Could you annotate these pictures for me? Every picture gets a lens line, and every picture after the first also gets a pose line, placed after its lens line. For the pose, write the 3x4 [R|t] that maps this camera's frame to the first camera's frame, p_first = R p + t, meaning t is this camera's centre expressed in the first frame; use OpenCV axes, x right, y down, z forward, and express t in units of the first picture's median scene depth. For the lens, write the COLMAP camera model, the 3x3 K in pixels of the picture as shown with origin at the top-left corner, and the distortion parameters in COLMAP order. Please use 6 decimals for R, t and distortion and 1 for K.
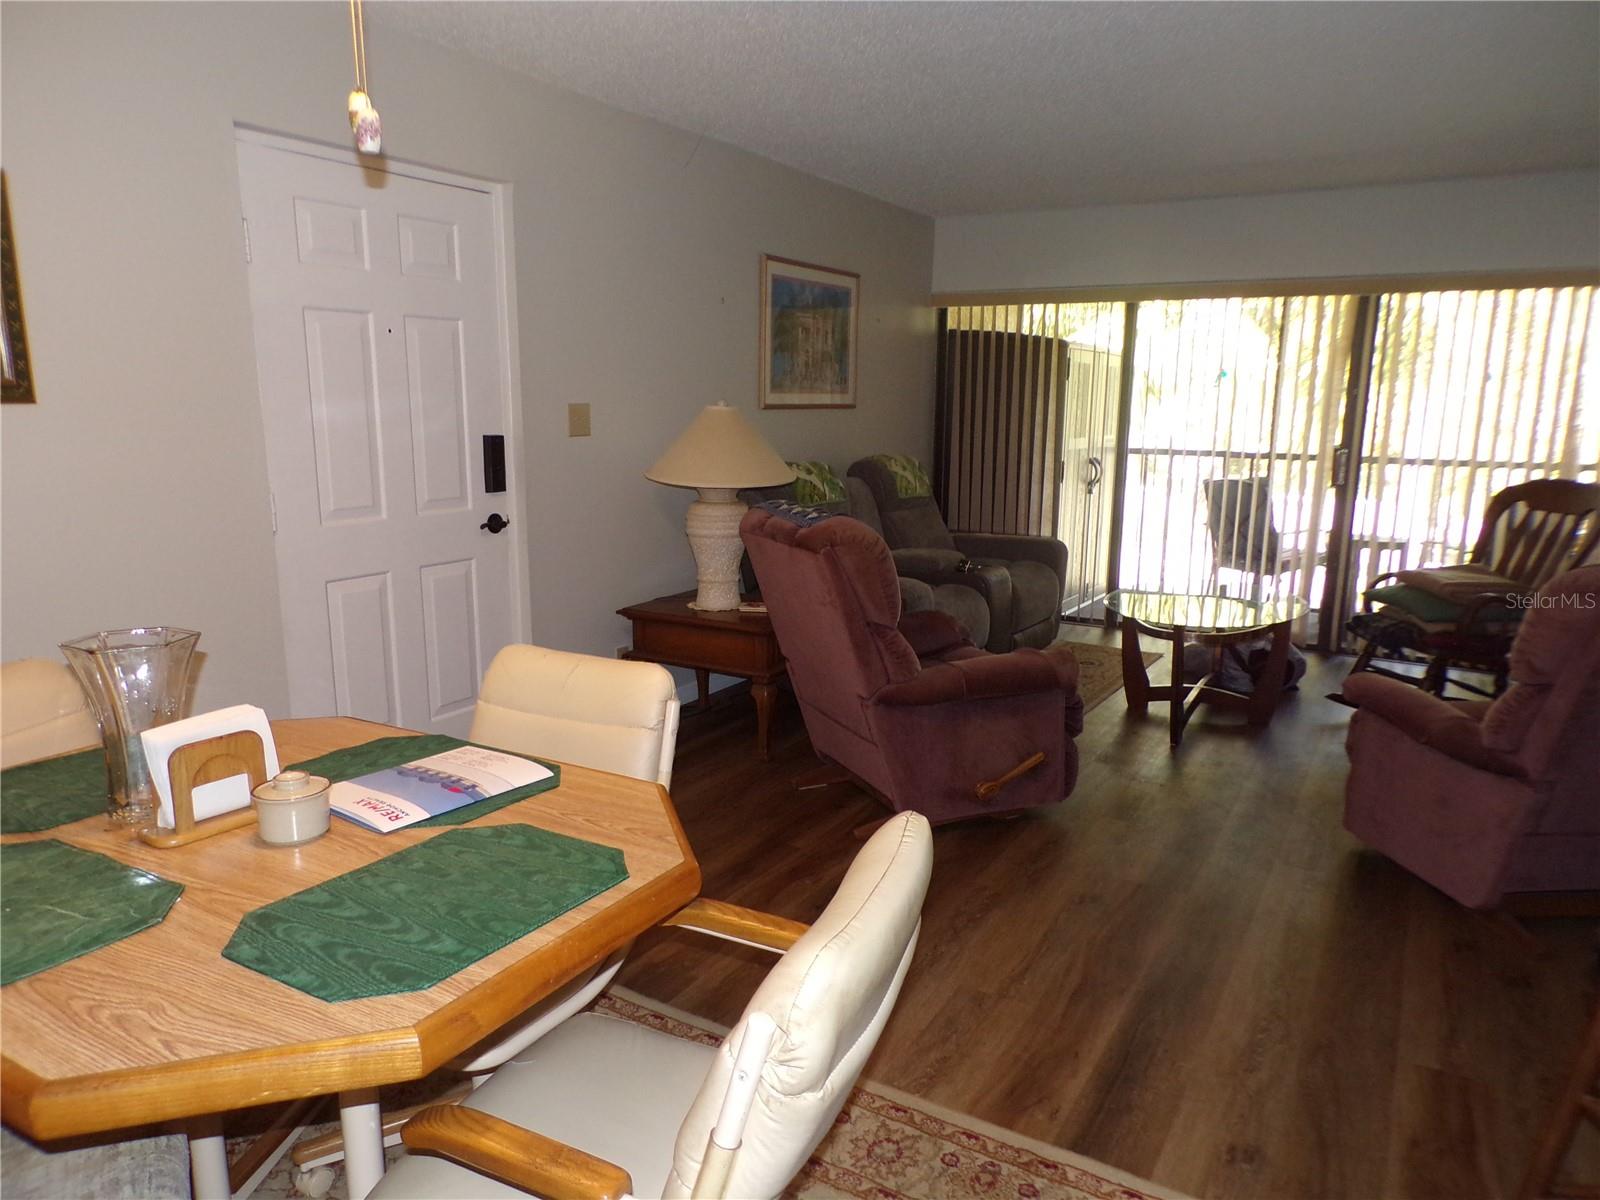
lens RADIAL K [[1102.6, 0, 805.3], [0, 1102.6, 605.2], [0, 0, 1]] dist [0.008898, -0.004092]
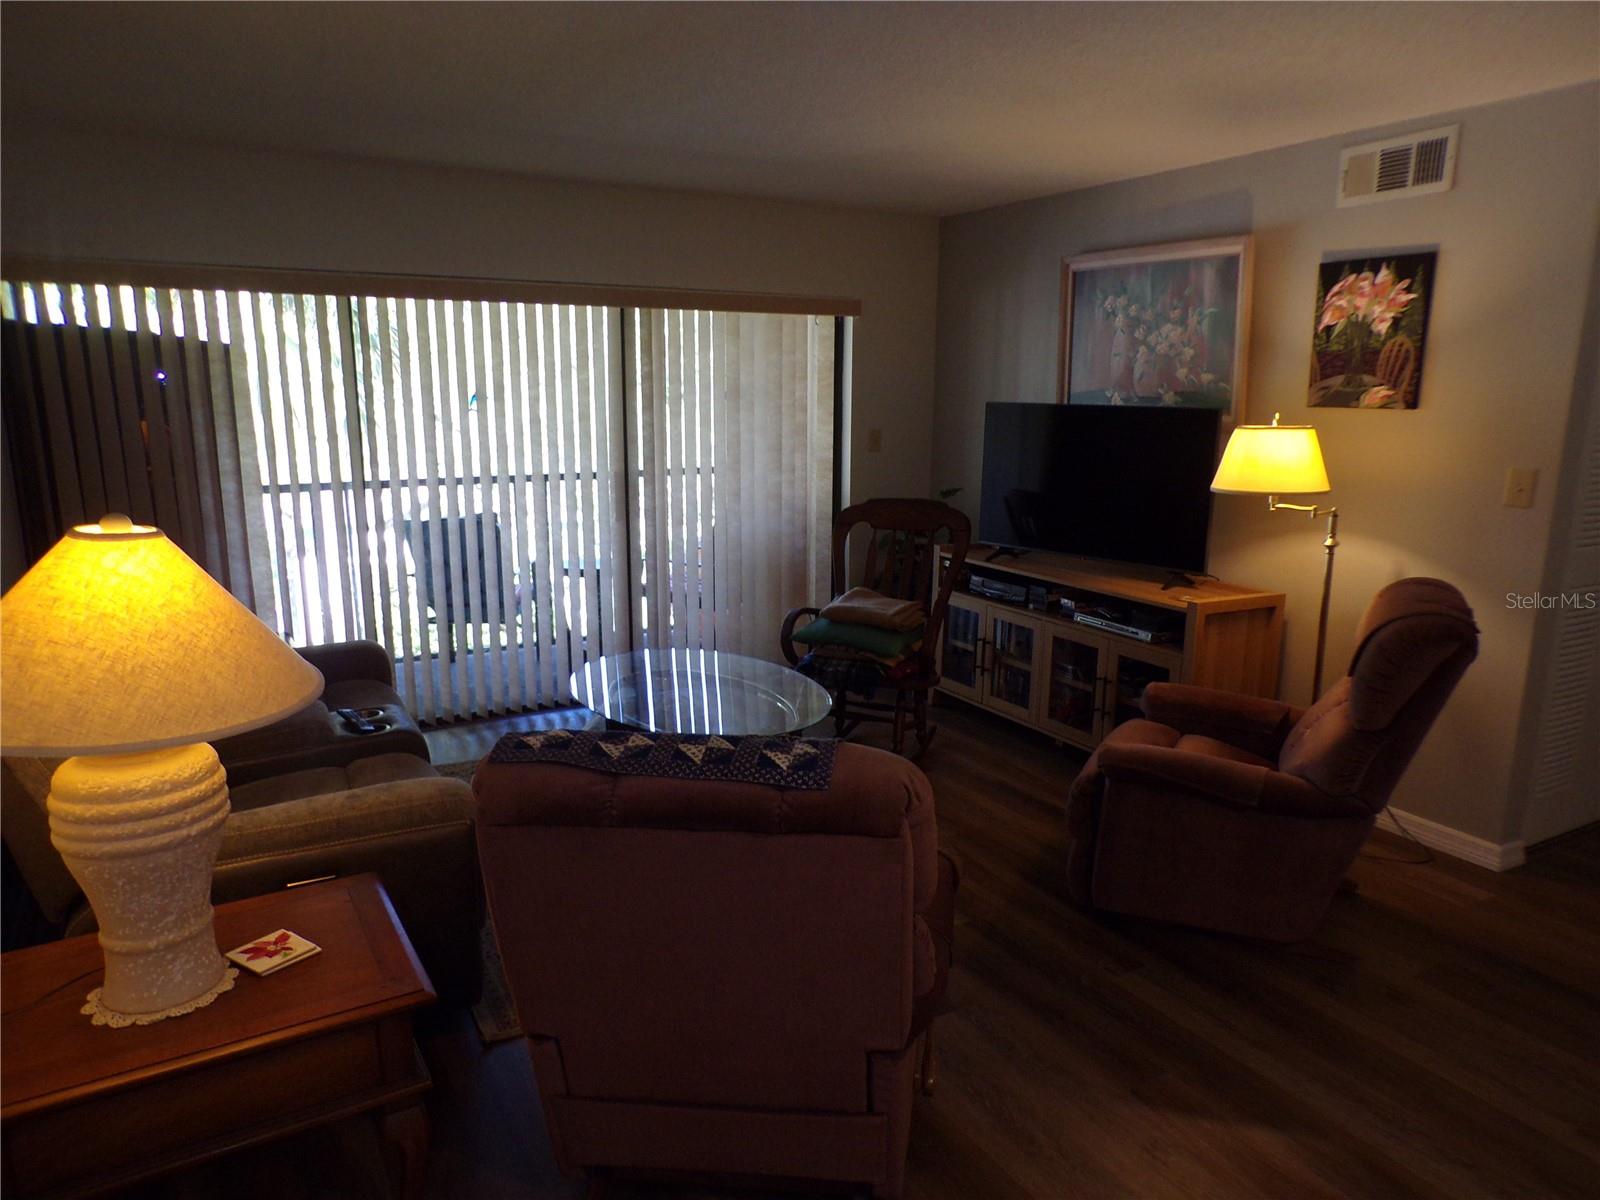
lens RADIAL K [[1088.1, 0, 796.4], [0, 1088.1, 607.8], [0, 0, 1]] dist [-0.005209, 0.008596]
pose [[0.498452, -0.181768, 0.847647, -0.242796], [0.155360, 0.980672, 0.118936, -0.127258], [-0.852883, 0.072407, 0.517057, 0.448651]]
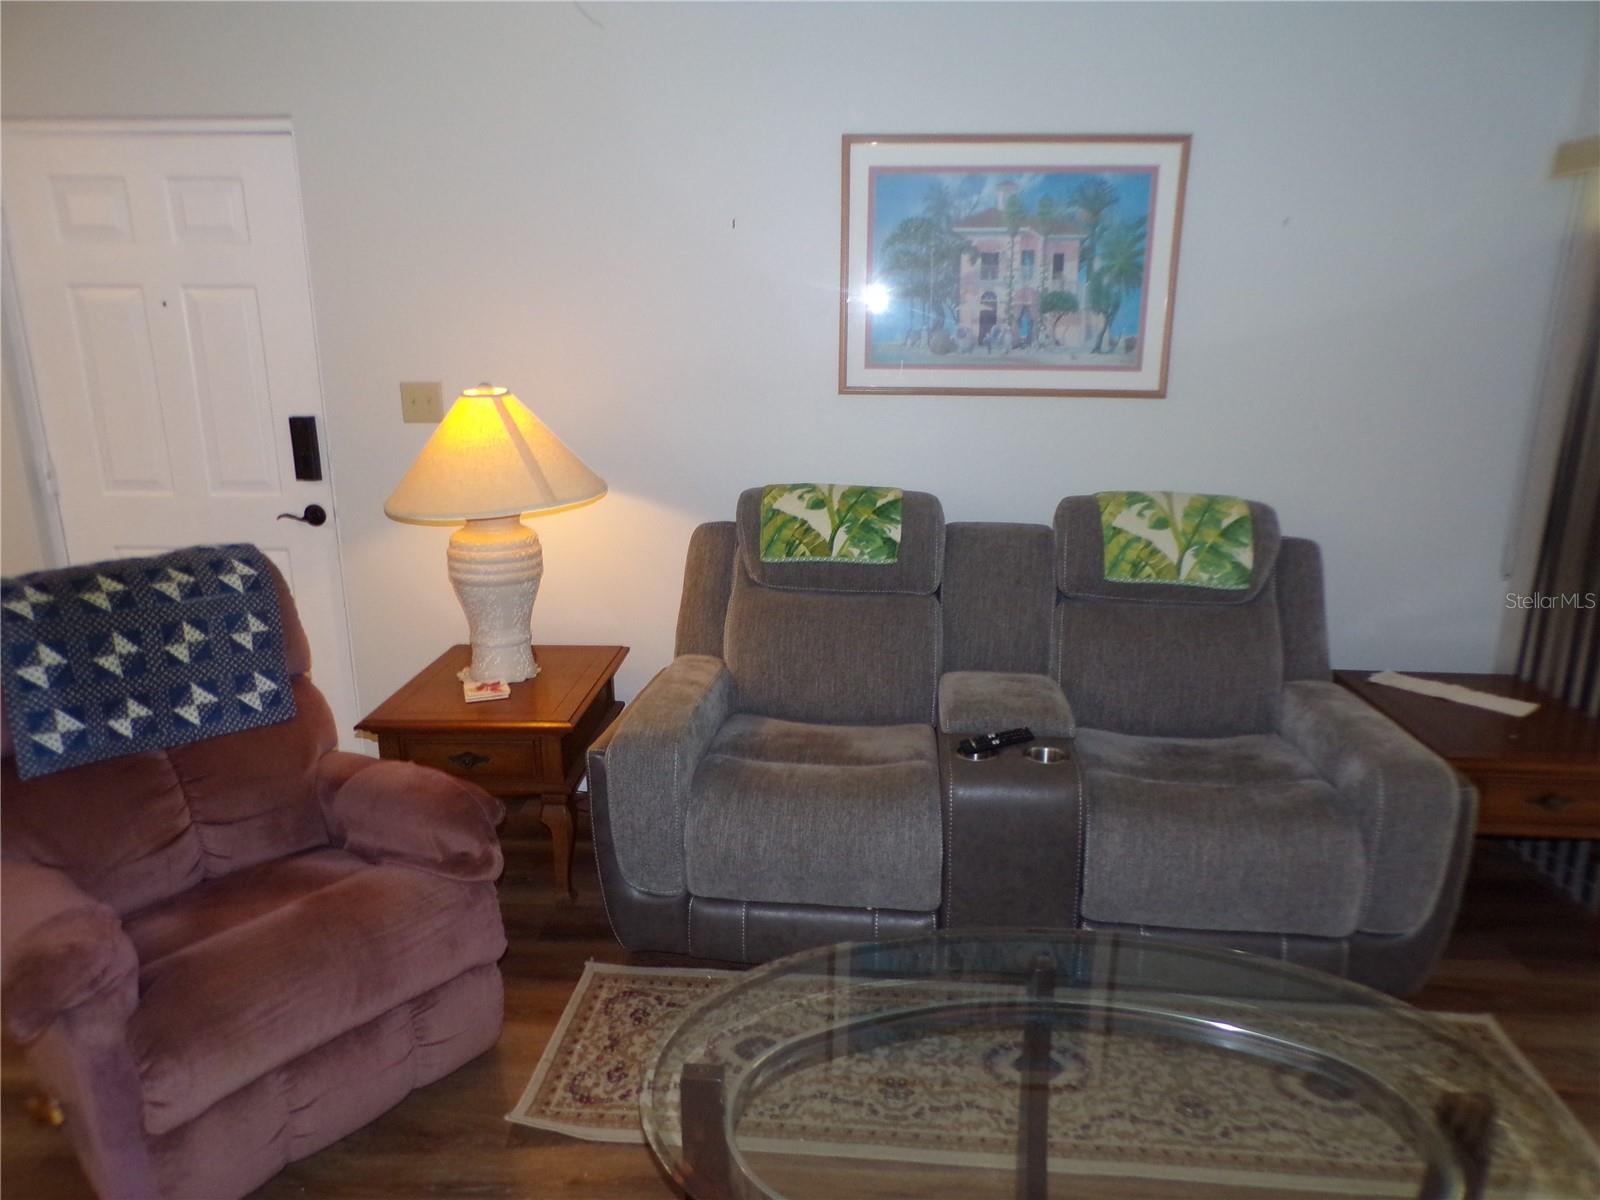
lens RADIAL K [[1088.1, 0, 802.9], [0, 1088.1, 607.5], [0, 0, 1]] dist [-0.005209, 0.008596]
pose [[0.452179, 0.220658, -0.864202, 0.487721], [-0.166489, 0.972767, 0.161266, -0.150956], [0.876251, 0.070959, 0.476601, 0.673862]]
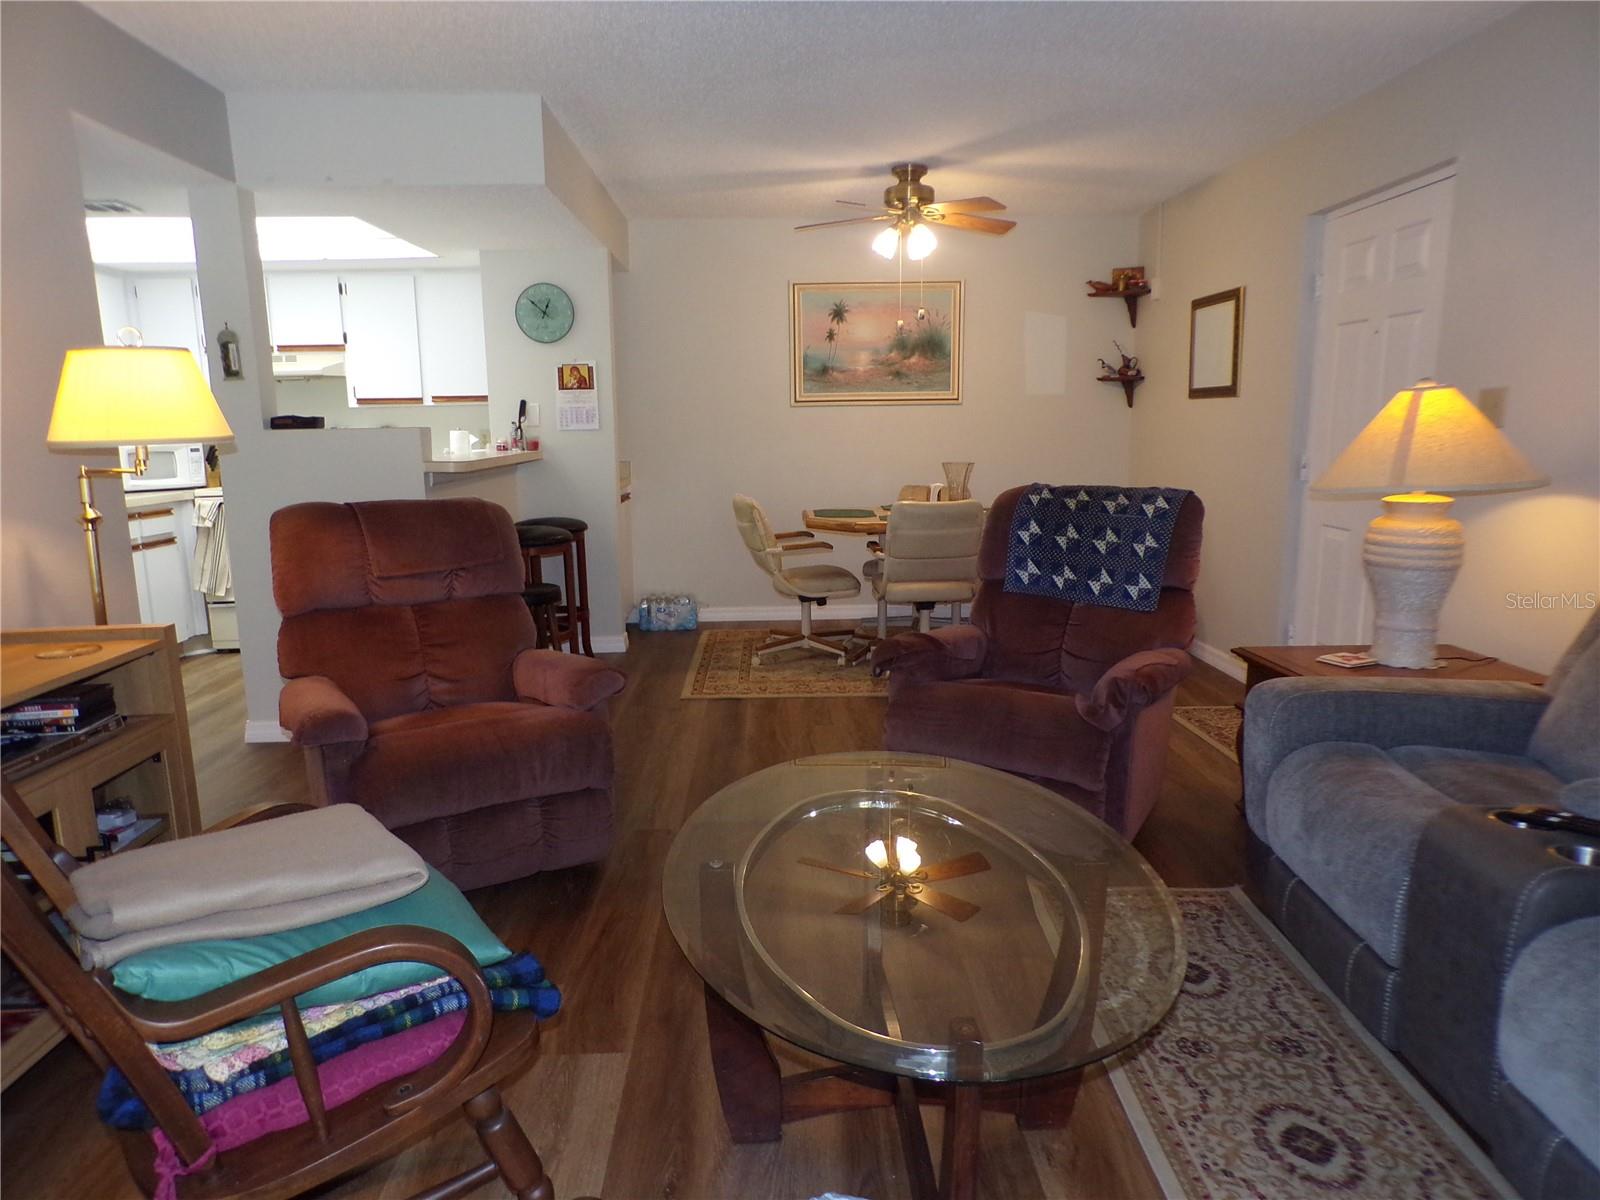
lens RADIAL K [[1088.1, 0, 802.4], [0, 1088.1, 593.6], [0, 0, 1]] dist [-0.005209, 0.008596]
pose [[-0.849995, 0.091526, -0.518779, 0.506040], [-0.090146, 0.944993, 0.314422, -0.185756], [0.519021, 0.314023, -0.794989, 1.092217]]
